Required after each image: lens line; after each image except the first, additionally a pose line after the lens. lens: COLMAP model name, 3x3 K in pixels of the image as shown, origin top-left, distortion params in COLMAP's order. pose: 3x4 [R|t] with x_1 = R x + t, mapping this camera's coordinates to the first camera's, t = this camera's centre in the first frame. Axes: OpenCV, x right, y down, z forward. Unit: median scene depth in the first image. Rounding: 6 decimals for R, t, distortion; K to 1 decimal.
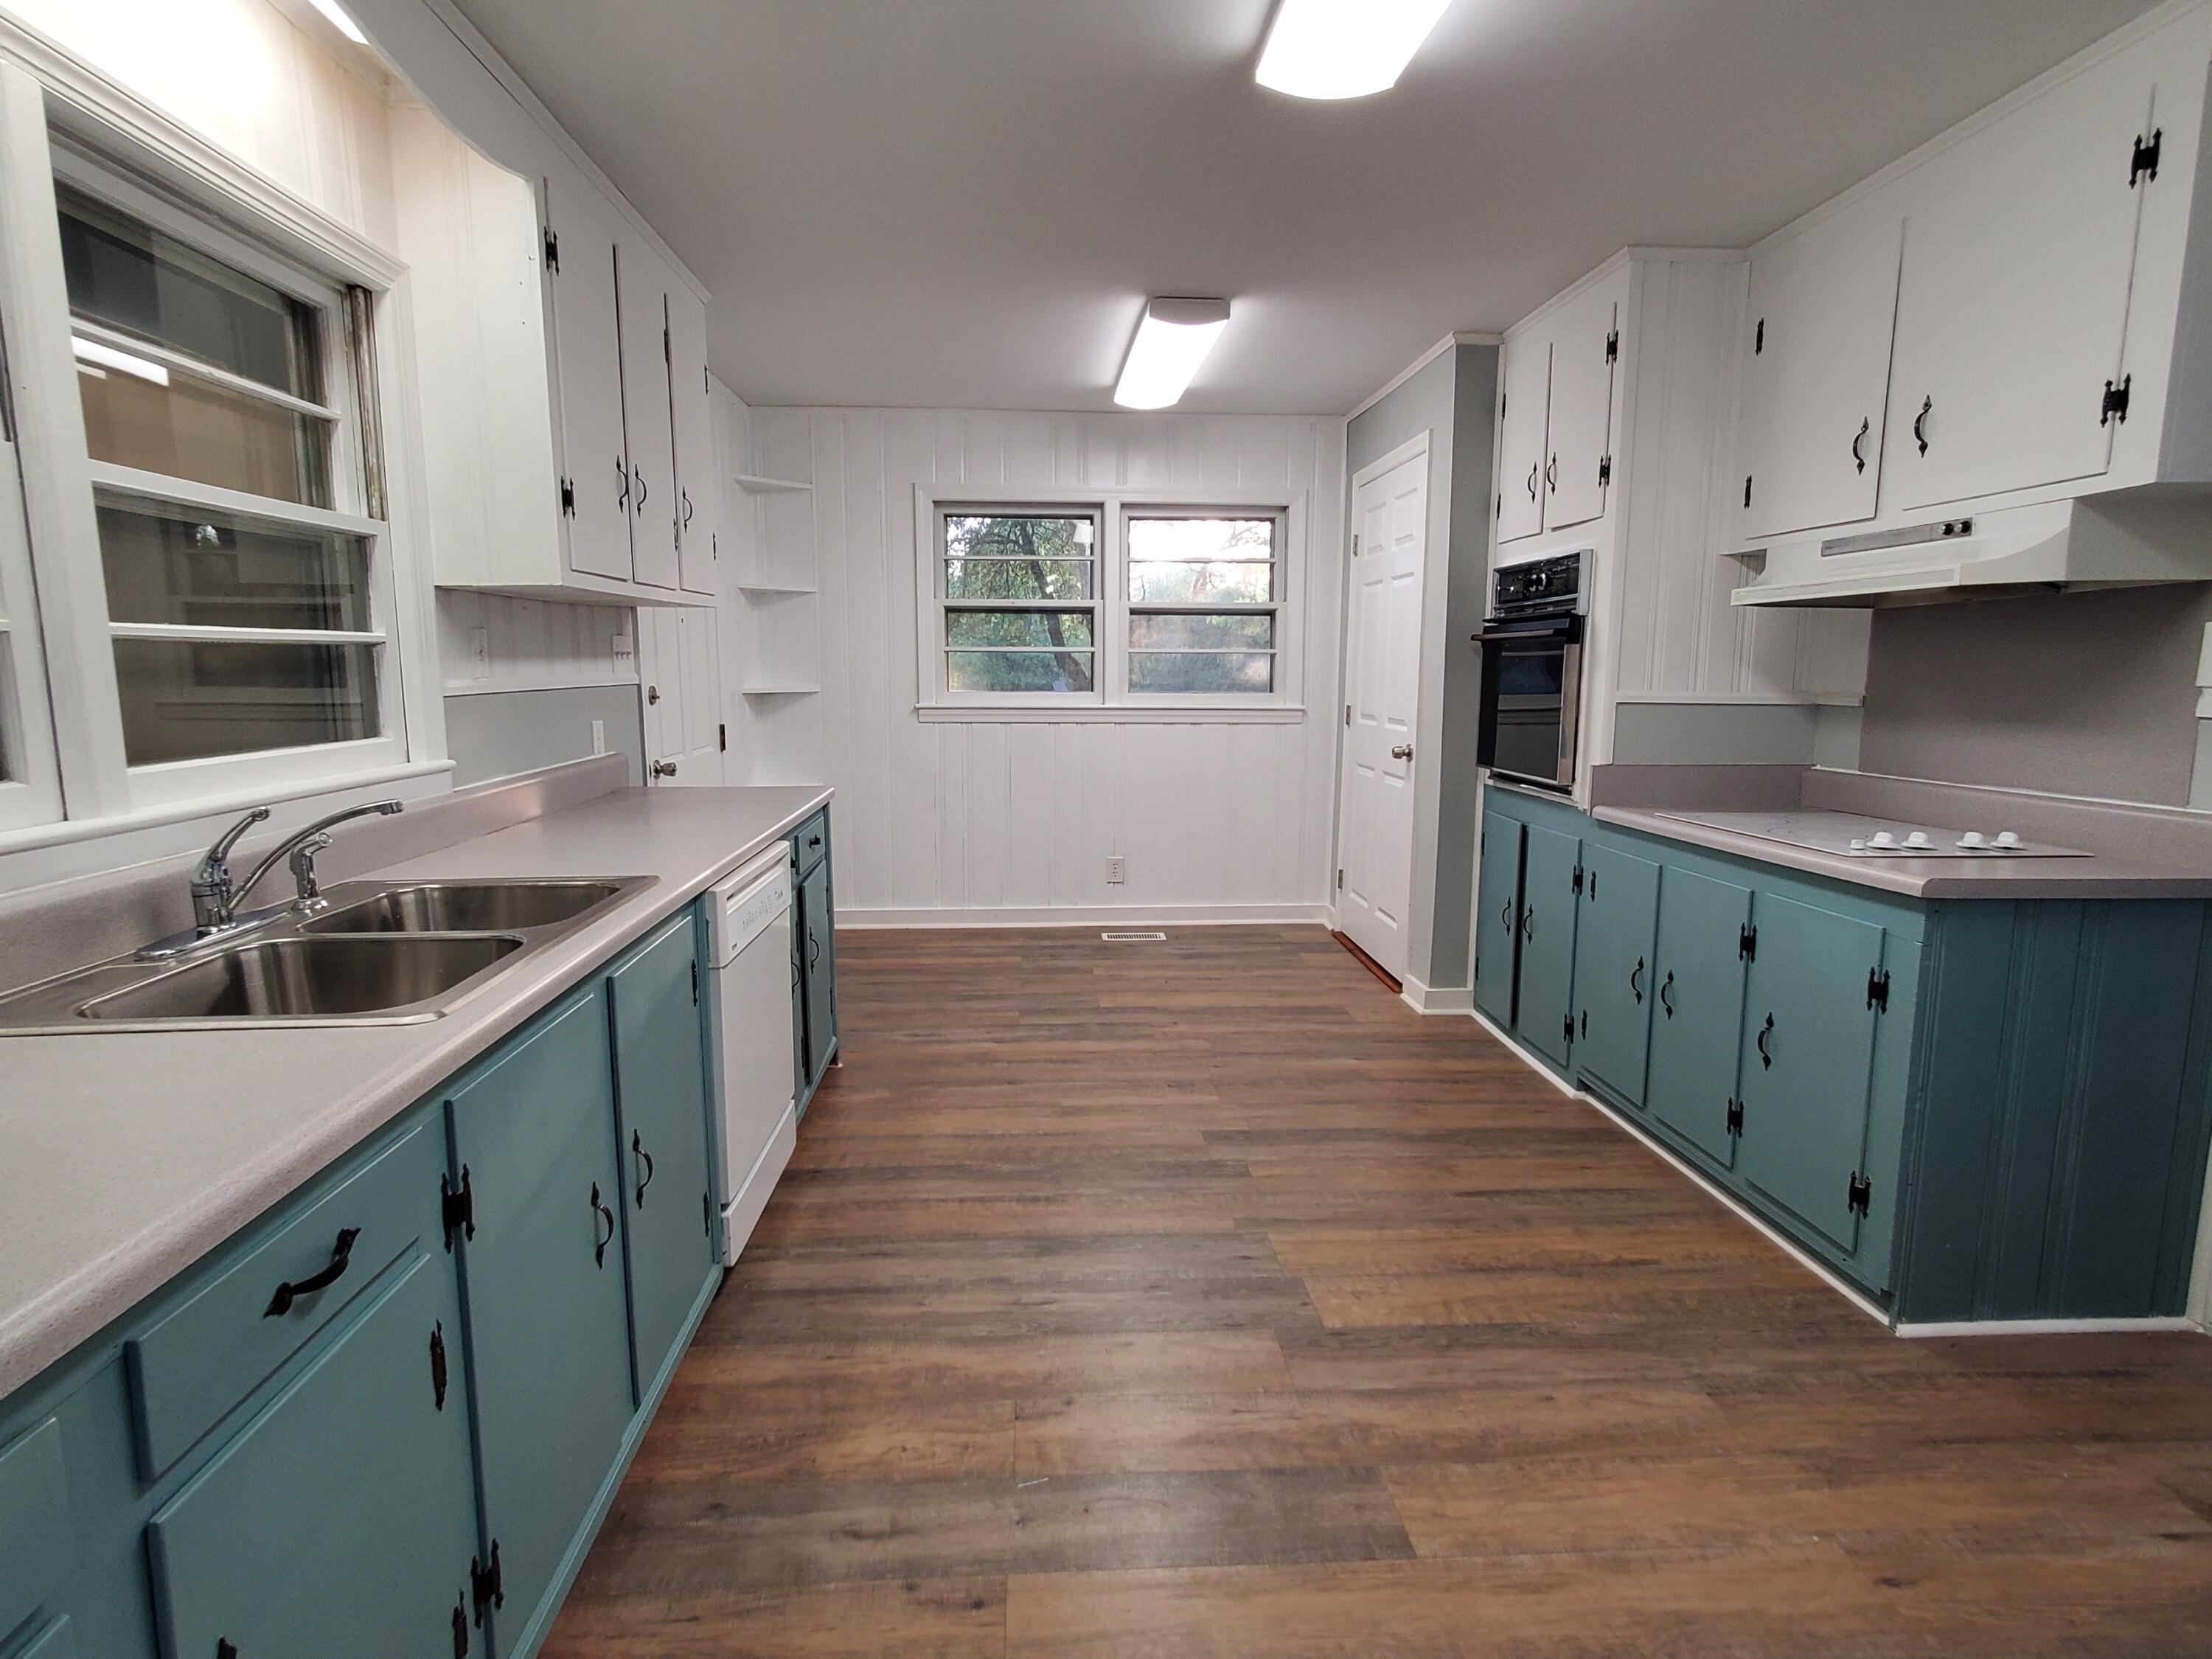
lens RADIAL K [[1108.8, 0, 1108.9], [0, 1108.8, 822.7], [0, 0, 1]] dist [-0.000602, 0.000517]
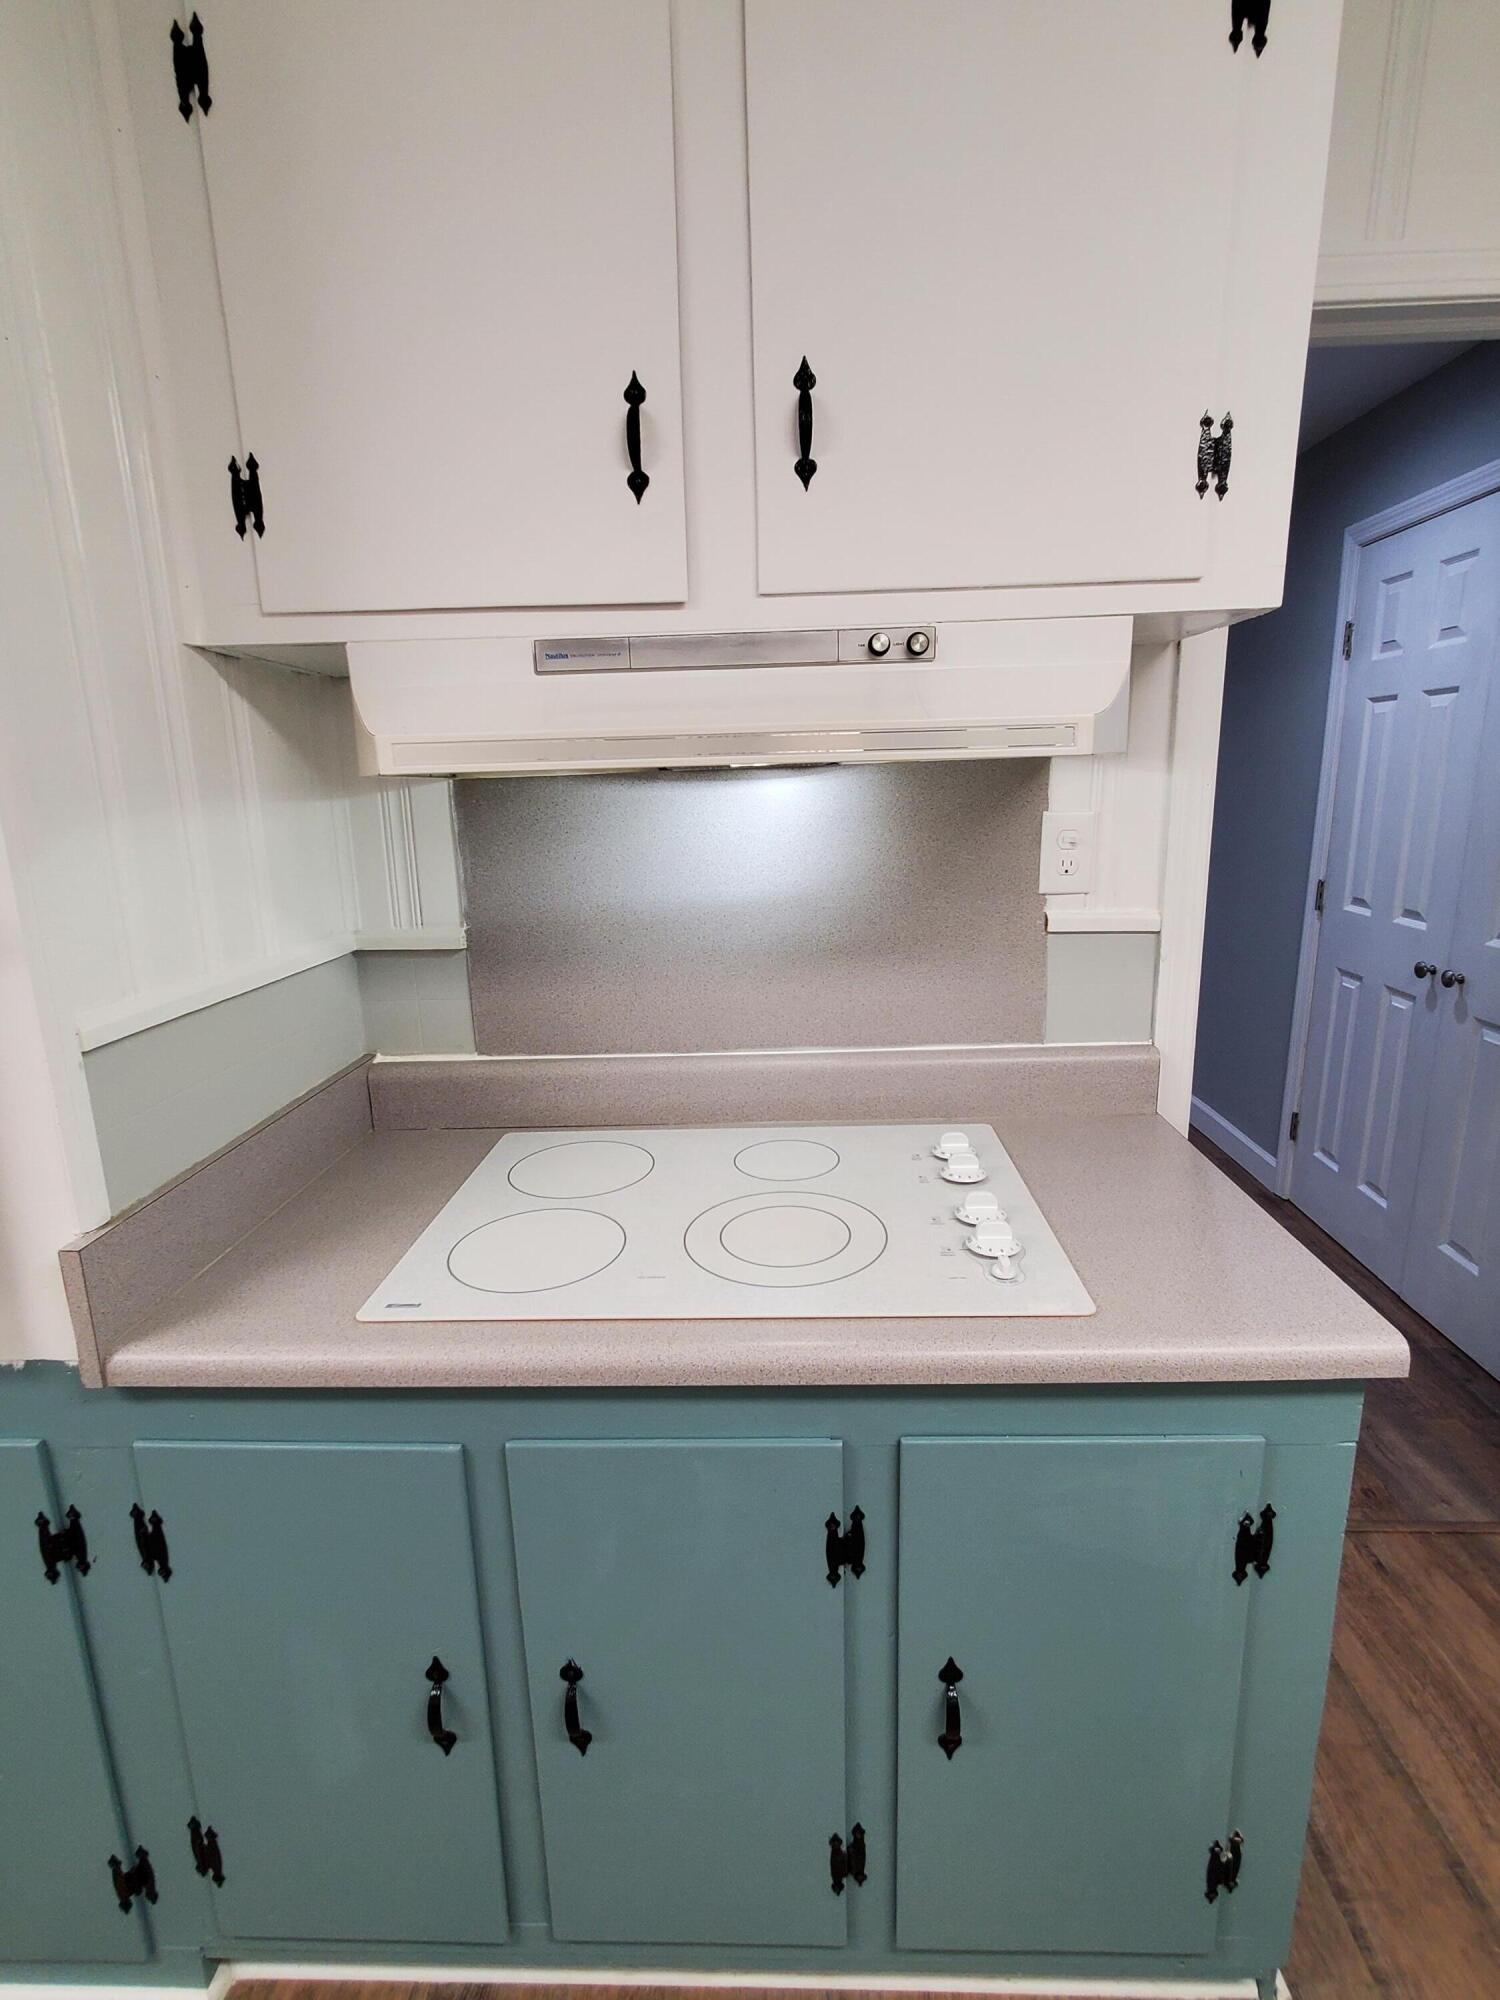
lens RADIAL K [[1002.5, 0, 757.2], [0, 1002.5, 989.2], [0, 0, 1]] dist [-0.000602, 0.000517]
pose [[0.097590, -0.219991, 0.970608, 0.222498], [0.163215, 0.965597, 0.202444, -0.193186], [-0.981752, 0.138661, 0.130139, 0.928277]]
